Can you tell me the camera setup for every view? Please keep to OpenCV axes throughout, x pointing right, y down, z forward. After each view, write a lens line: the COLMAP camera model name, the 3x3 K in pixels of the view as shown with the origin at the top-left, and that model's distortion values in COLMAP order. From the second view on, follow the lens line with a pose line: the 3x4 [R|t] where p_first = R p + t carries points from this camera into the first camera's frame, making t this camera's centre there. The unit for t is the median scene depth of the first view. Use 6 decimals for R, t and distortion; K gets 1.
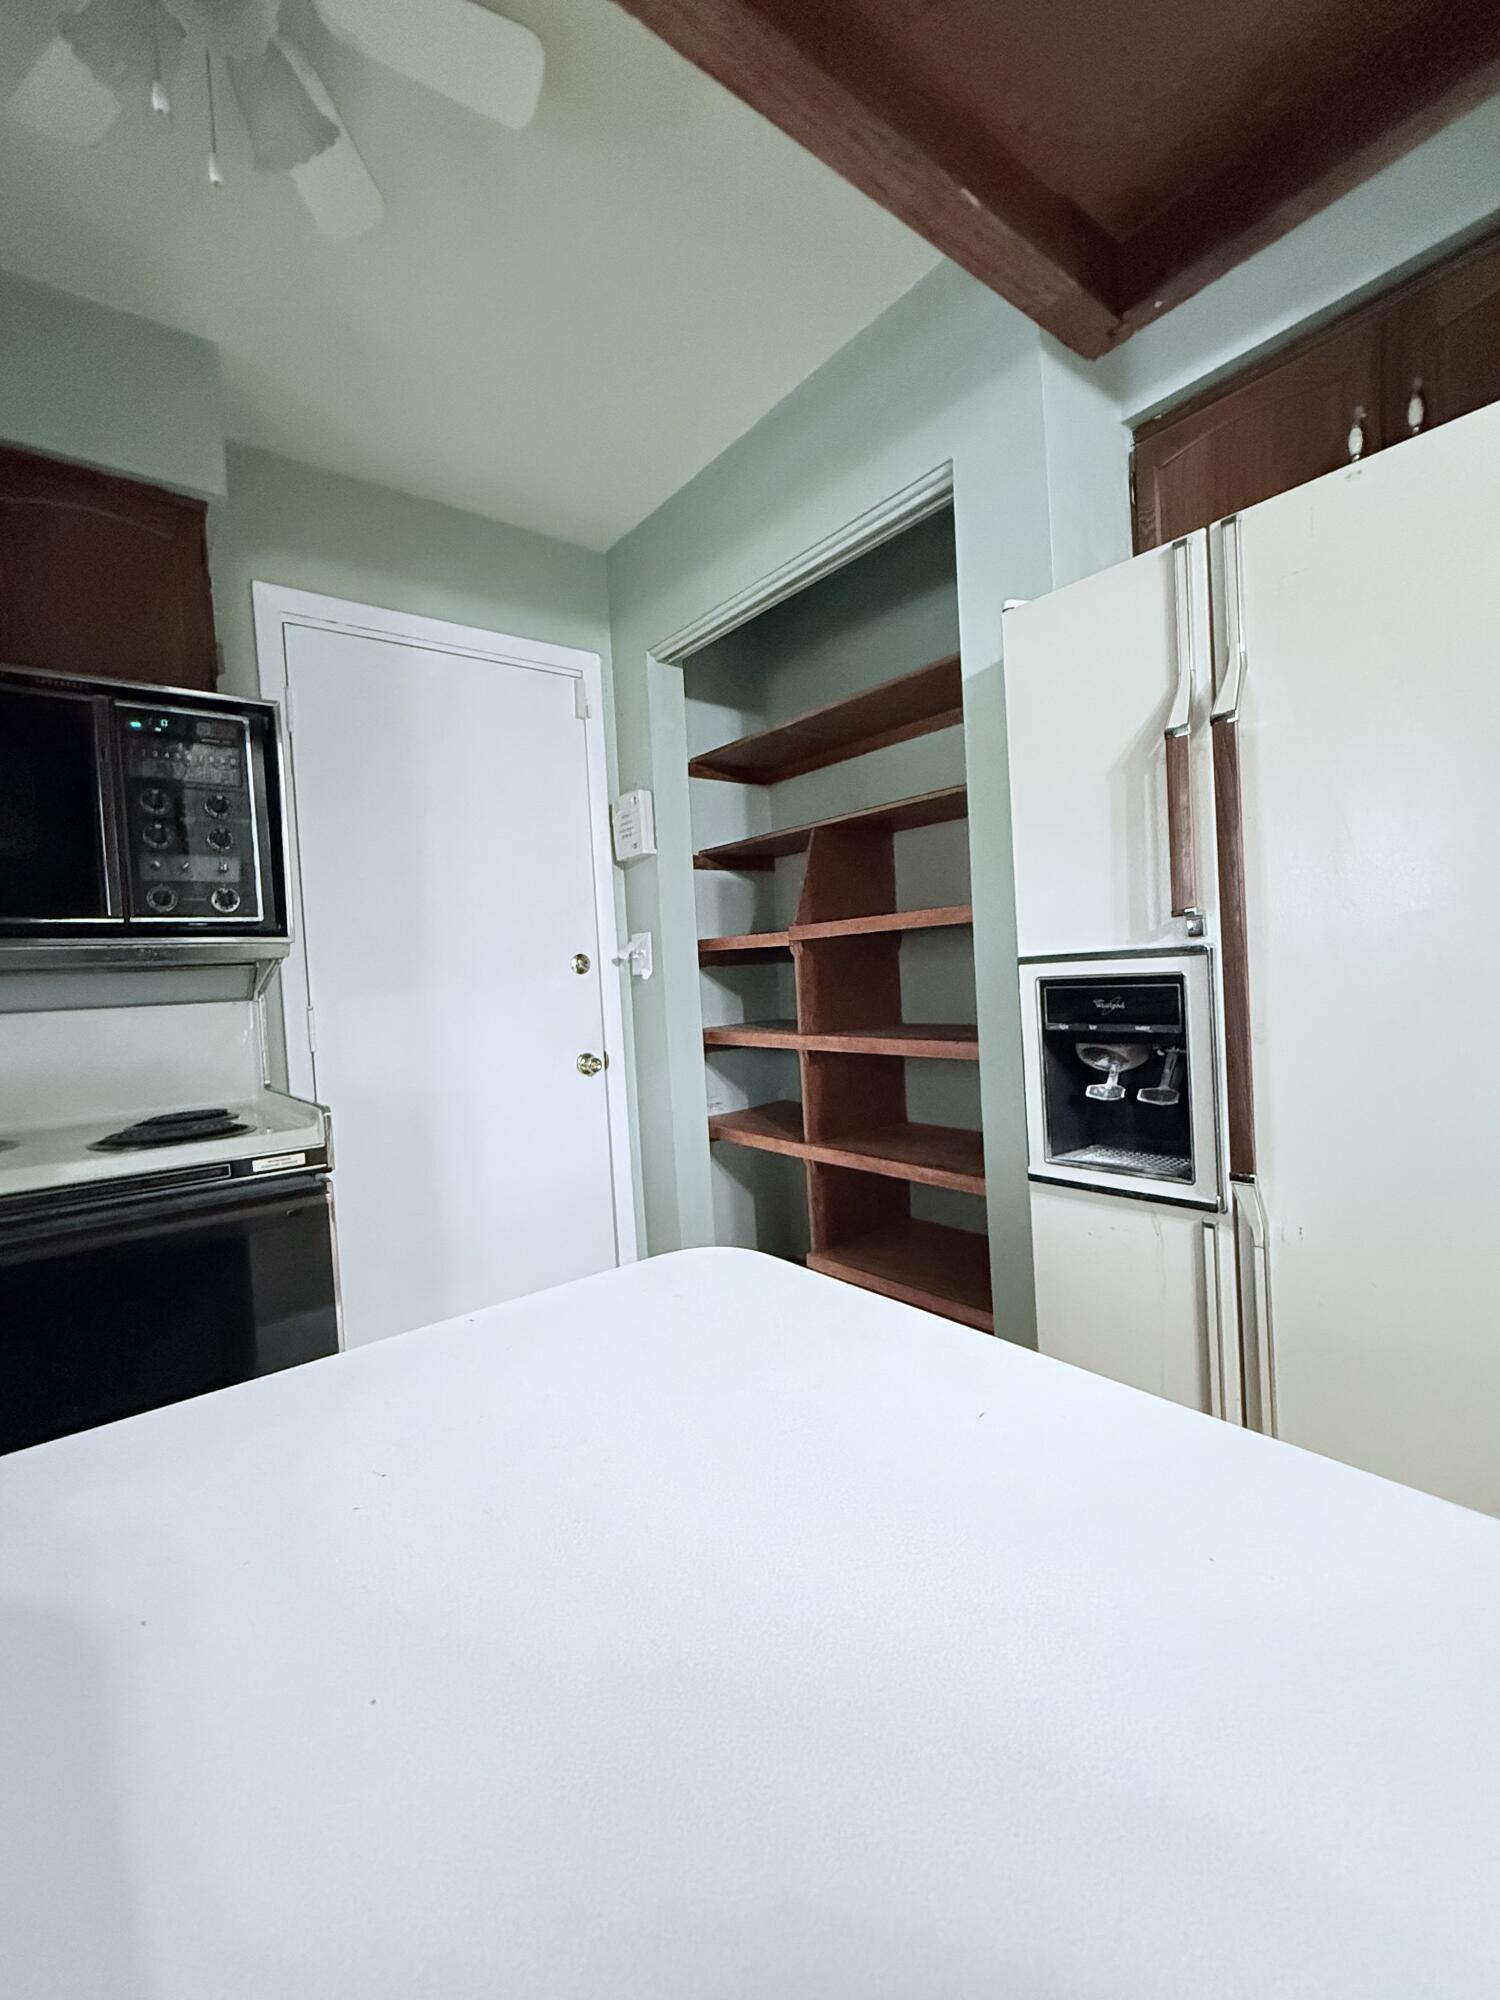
lens RADIAL K [[847.1, 0, 750.0], [0, 847.1, 1000.0], [0, 0, 1]] dist [0.000873, -0.000055]
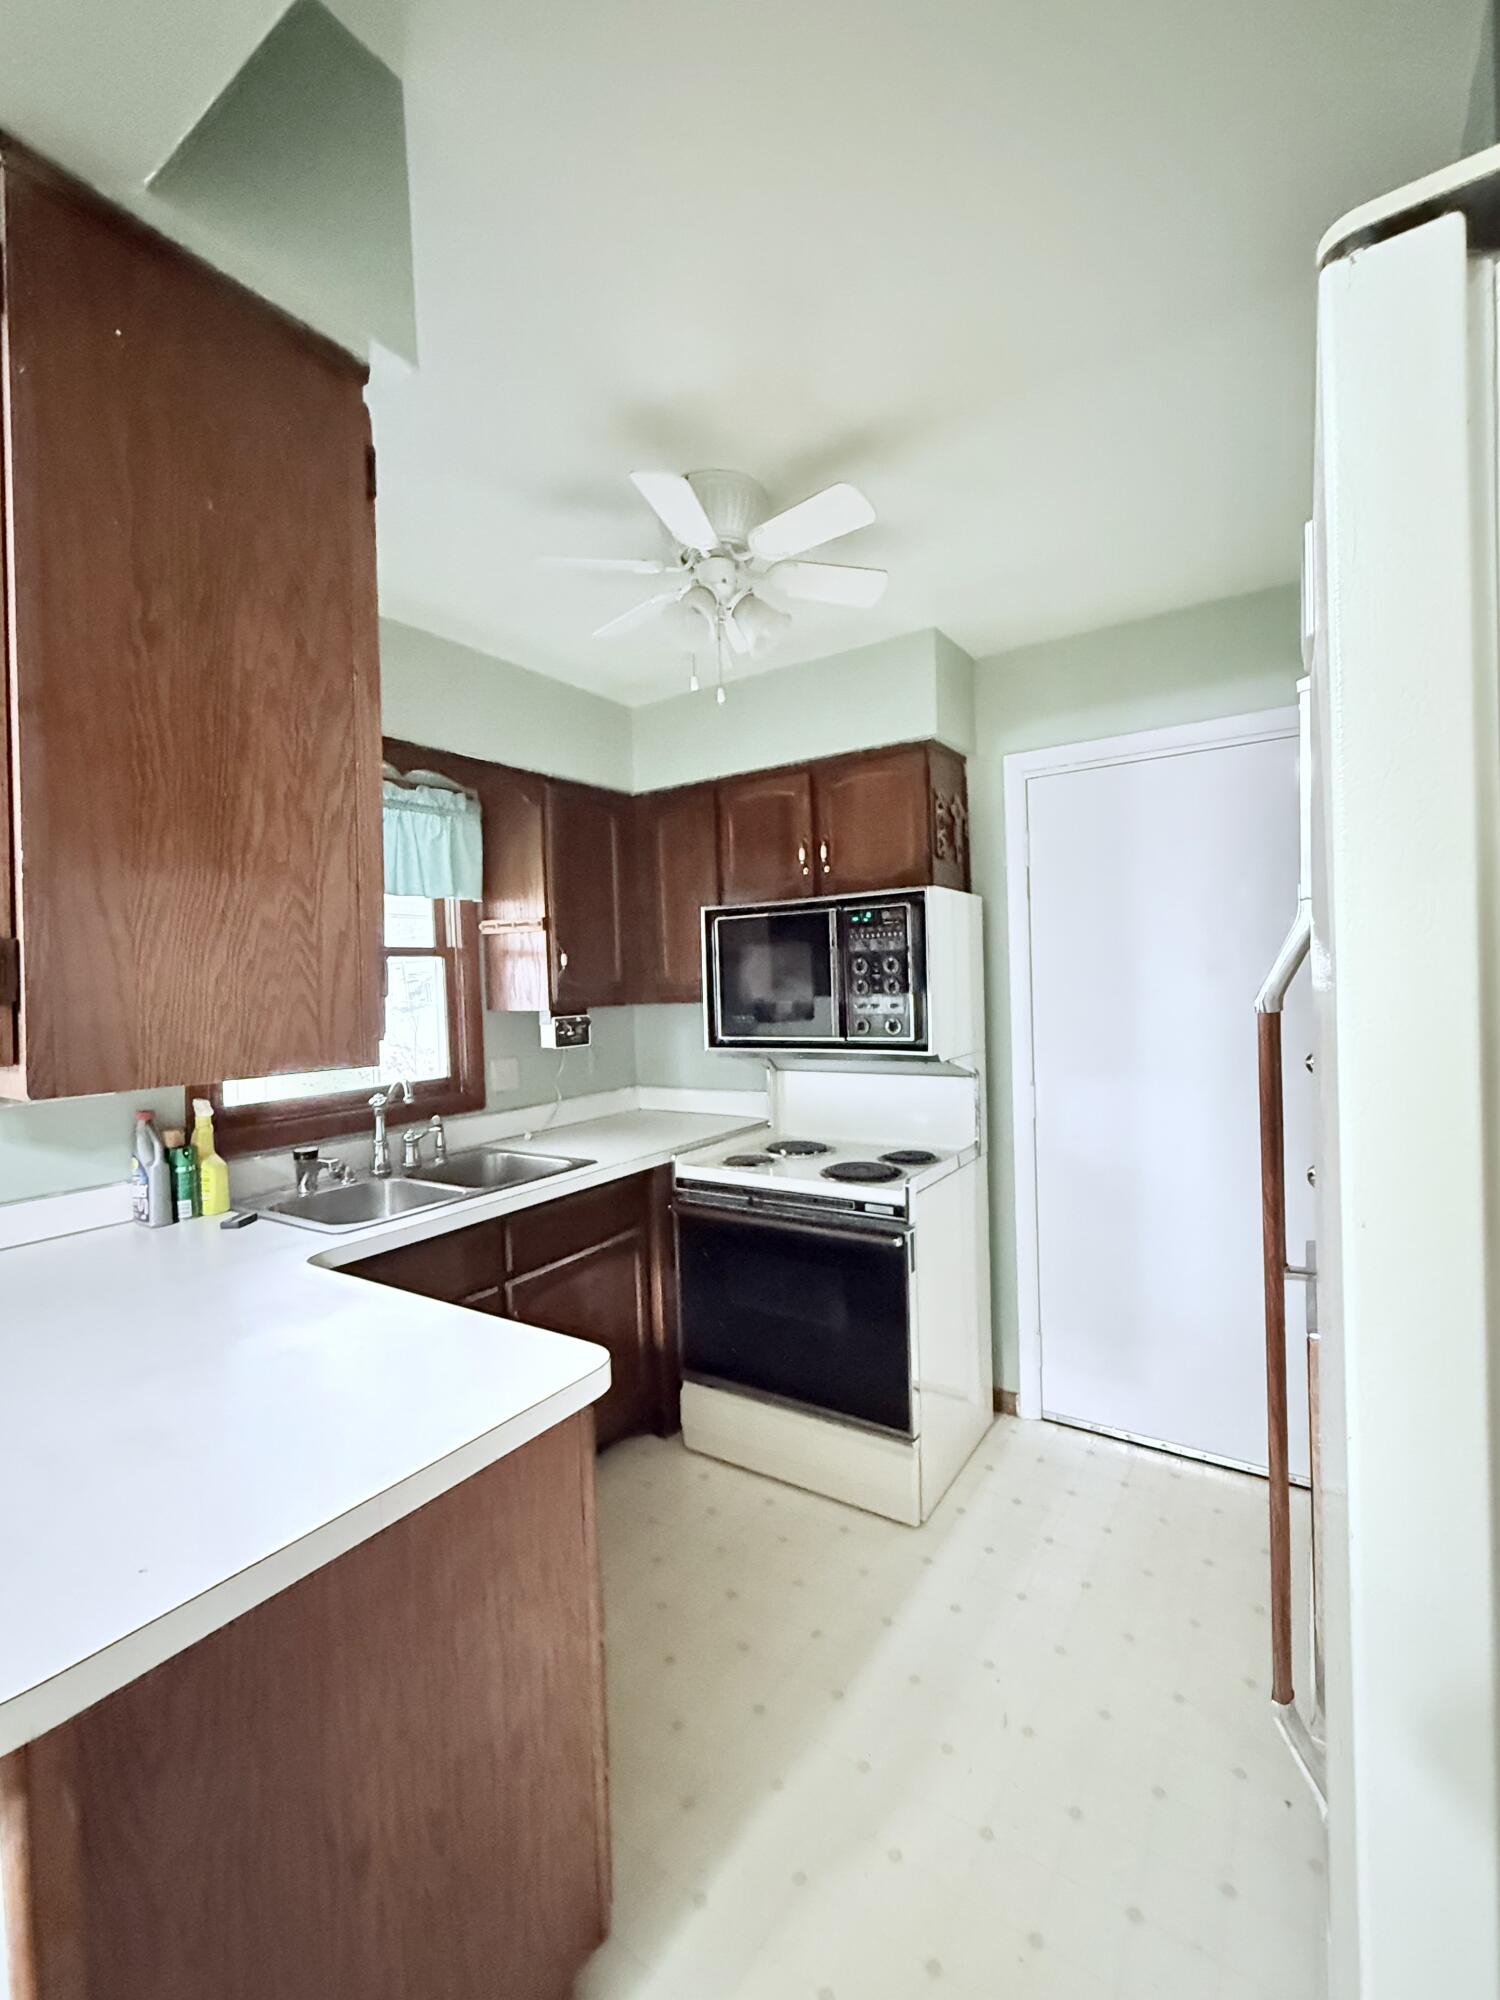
lens RADIAL K [[847.1, 0, 750.0], [0, 847.1, 1000.0], [0, 0, 1]] dist [0.000873, -0.000055]
pose [[0.308492, 0.062380, -0.949179, 0.769482], [-0.005800, 0.997952, 0.063701, -0.270323], [0.951209, -0.014146, 0.308222, 0.298867]]
